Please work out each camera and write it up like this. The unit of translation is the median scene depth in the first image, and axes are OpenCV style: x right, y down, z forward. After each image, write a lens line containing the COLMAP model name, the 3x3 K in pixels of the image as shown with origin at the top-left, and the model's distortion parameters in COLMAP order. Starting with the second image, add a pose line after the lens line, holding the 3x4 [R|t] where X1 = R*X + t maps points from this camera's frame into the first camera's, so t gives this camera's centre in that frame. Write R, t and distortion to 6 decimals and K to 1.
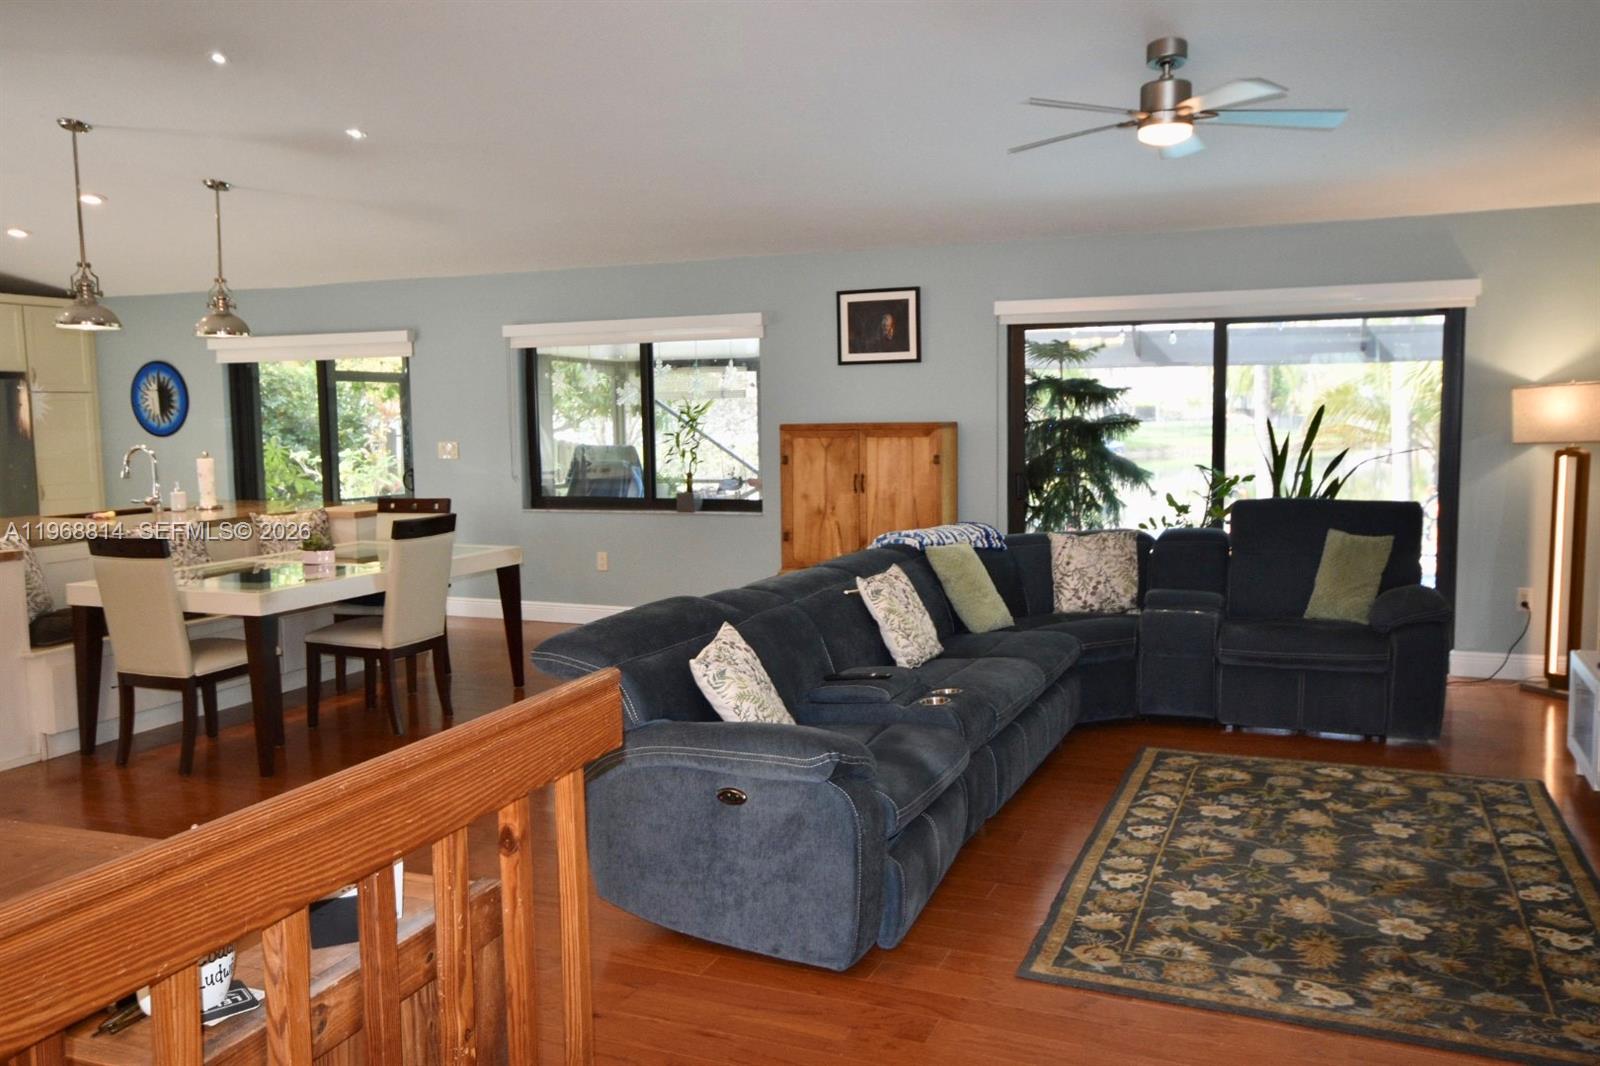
lens RADIAL K [[1298.3, 0, 815.3], [0, 1298.3, 536.8], [0, 0, 1]] dist [0.012045, 0.003750]
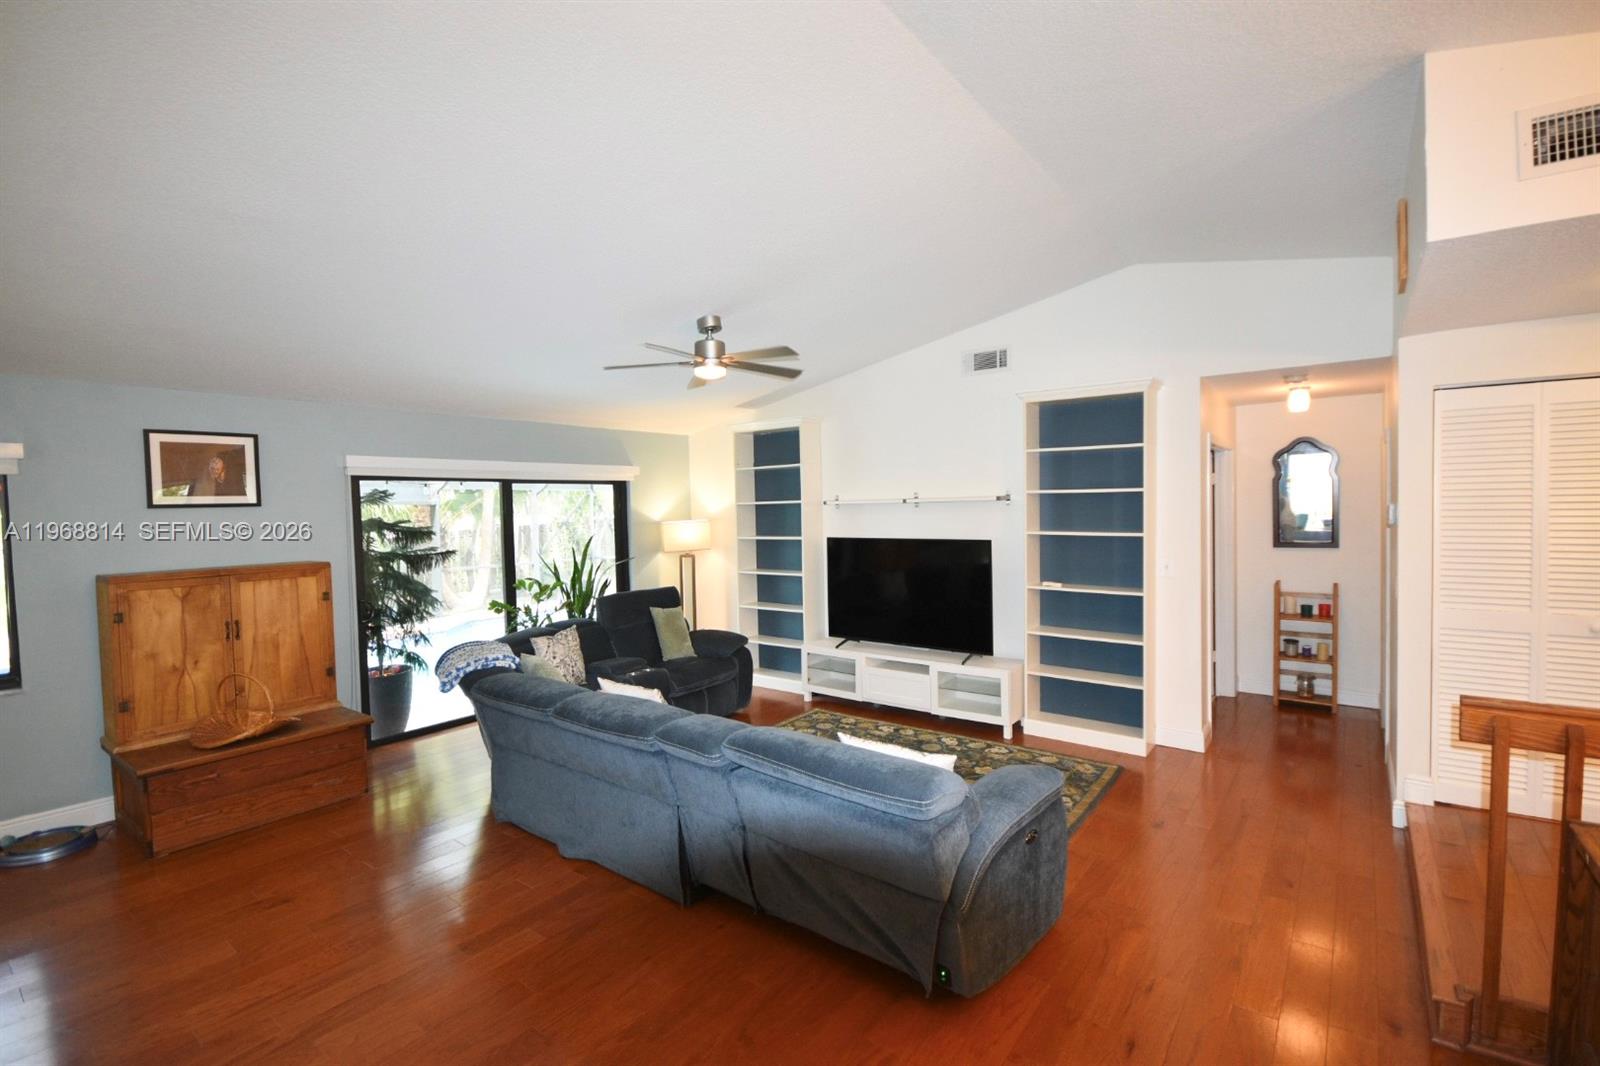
lens RADIAL K [[716.8, 0, 807.1], [0, 716.8, 530.3], [0, 0, 1]] dist [0.008530, -0.010072]
pose [[0.251107, -0.022890, 0.967689, -0.465215], [0.117325, 0.993069, -0.006955, -0.076434], [-0.960823, 0.115281, 0.252052, 0.554108]]
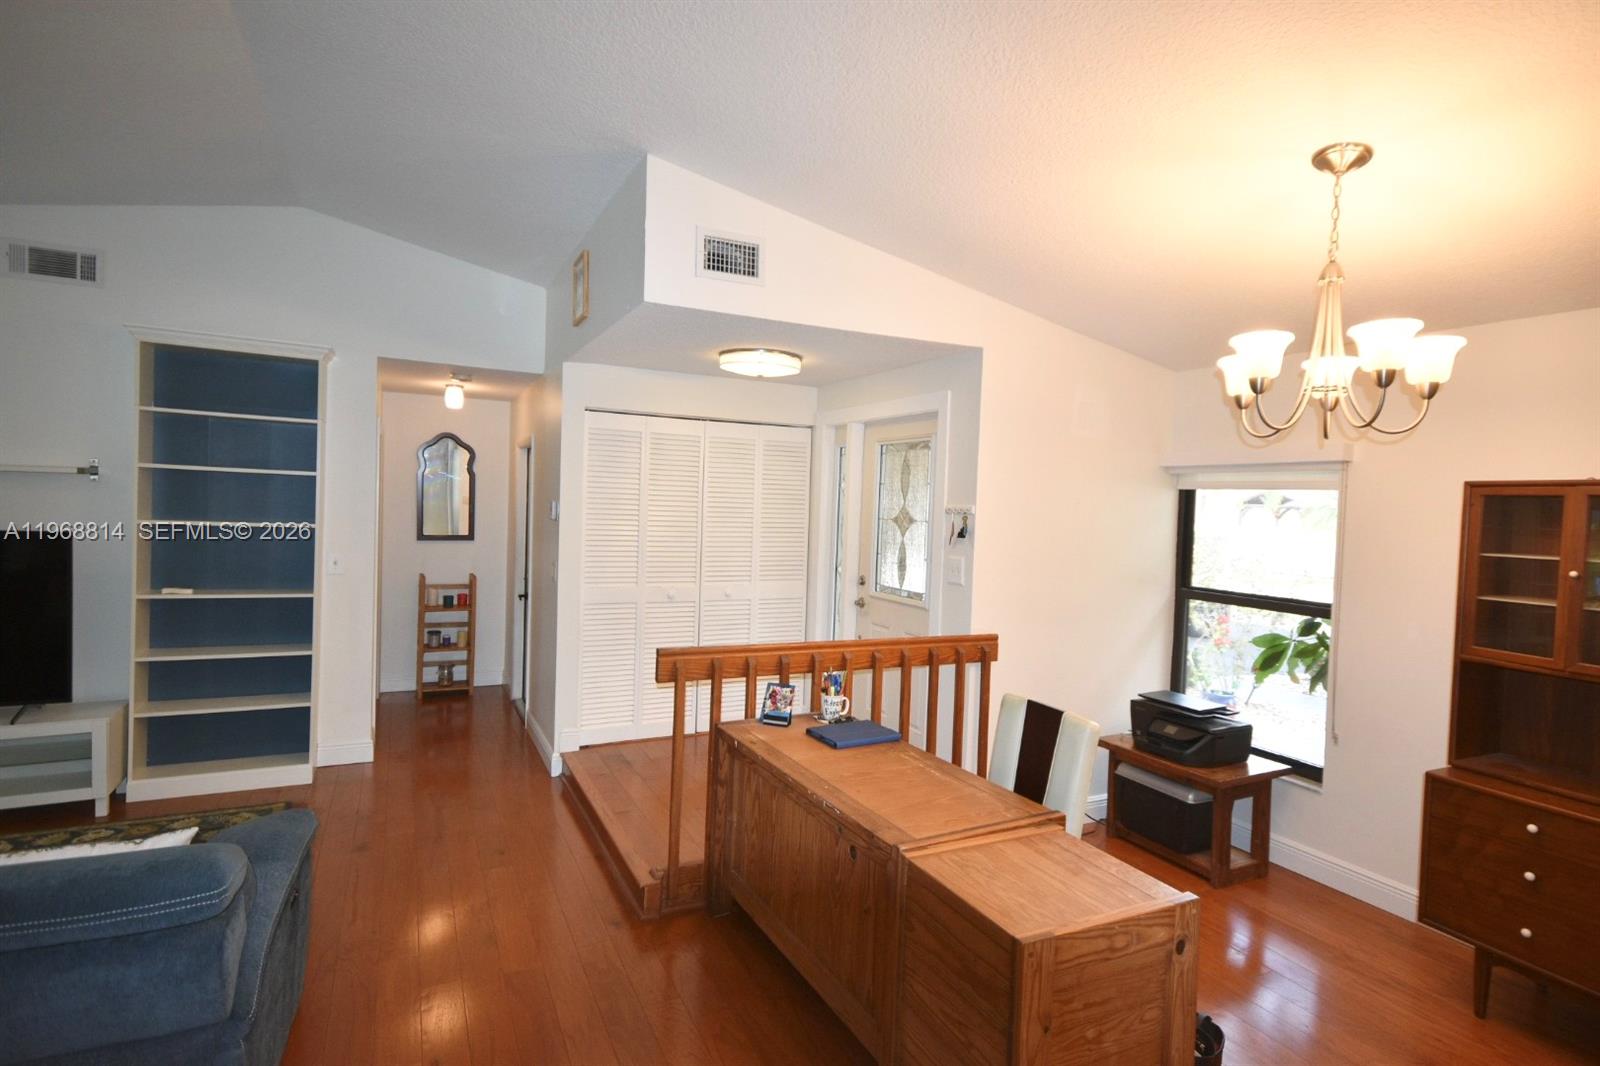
lens RADIAL K [[794.4, 0, 807.1], [0, 794.4, 531.4], [0, 0, 1]] dist [0.005537, -0.002176]
pose [[-0.763279, -0.034677, 0.645138, -0.451988], [0.044344, 0.993392, 0.105861, -0.087107], [-0.644546, 0.109410, -0.756697, 0.661550]]
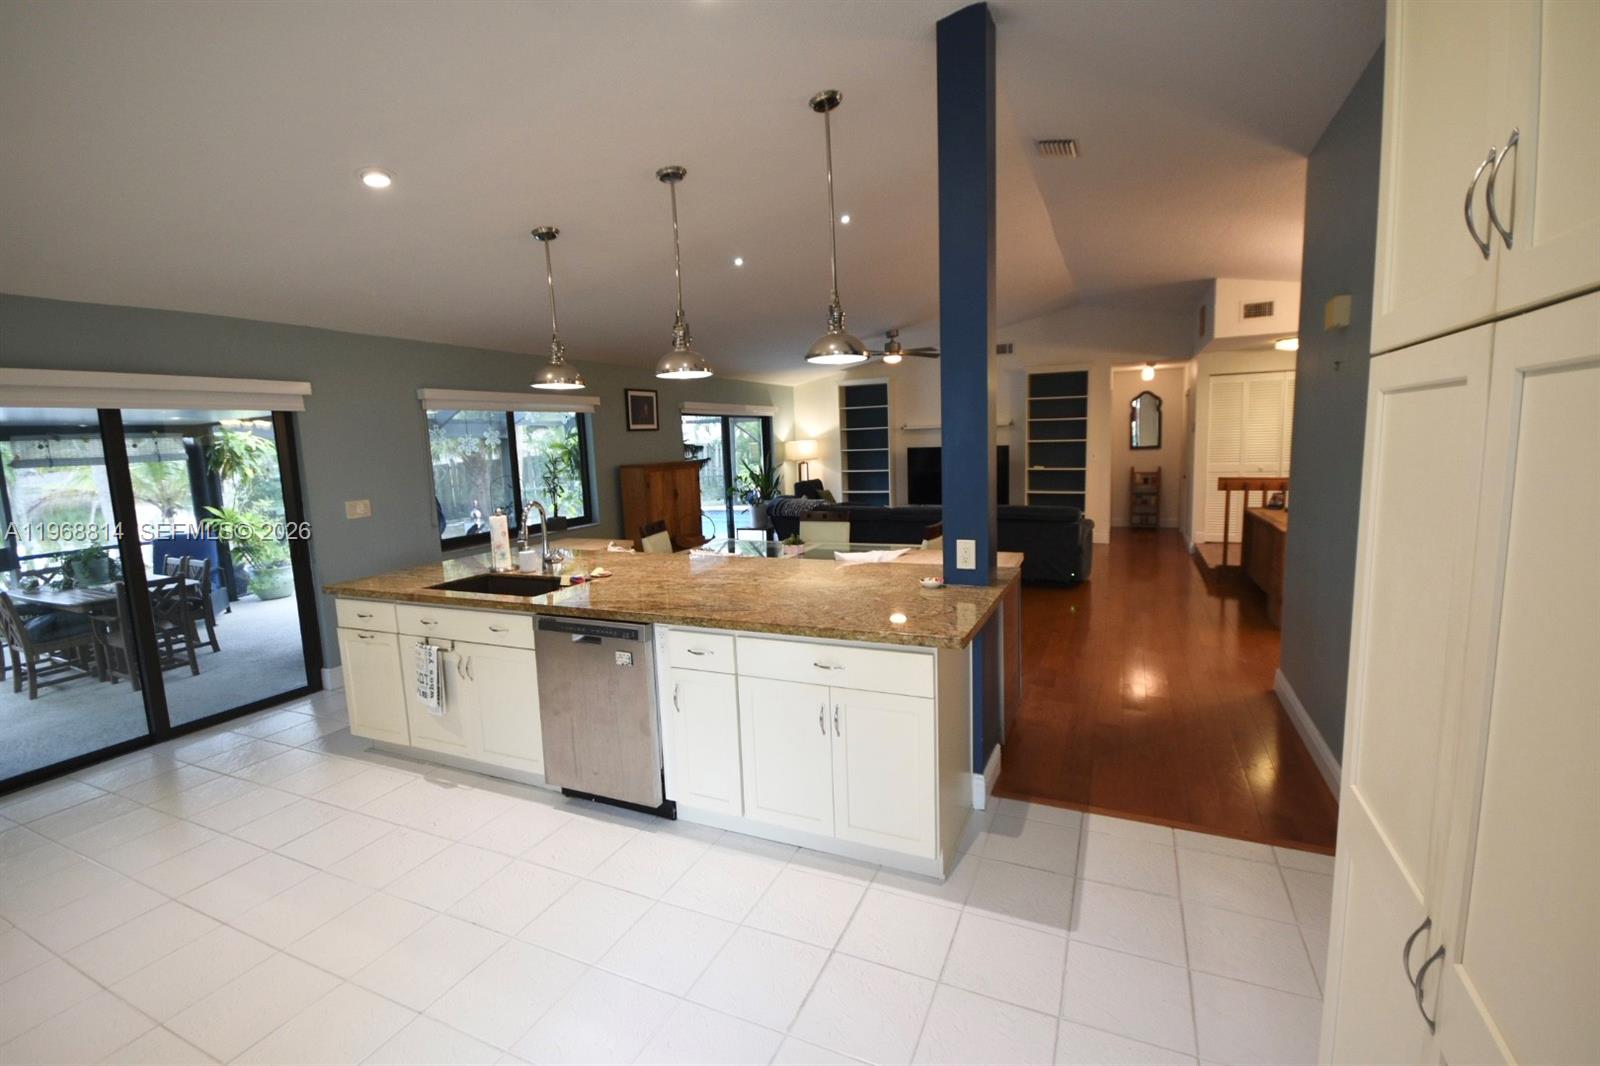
lens RADIAL K [[706.4, 0, 808.6], [0, 706.4, 527.0], [0, 0, 1]] dist [0.009621, -0.010015]
pose [[0.021137, -0.109146, 0.993801, -1.210835], [0.137525, 0.984891, 0.105242, -0.094293], [-0.990273, 0.134448, 0.035828, 0.971949]]
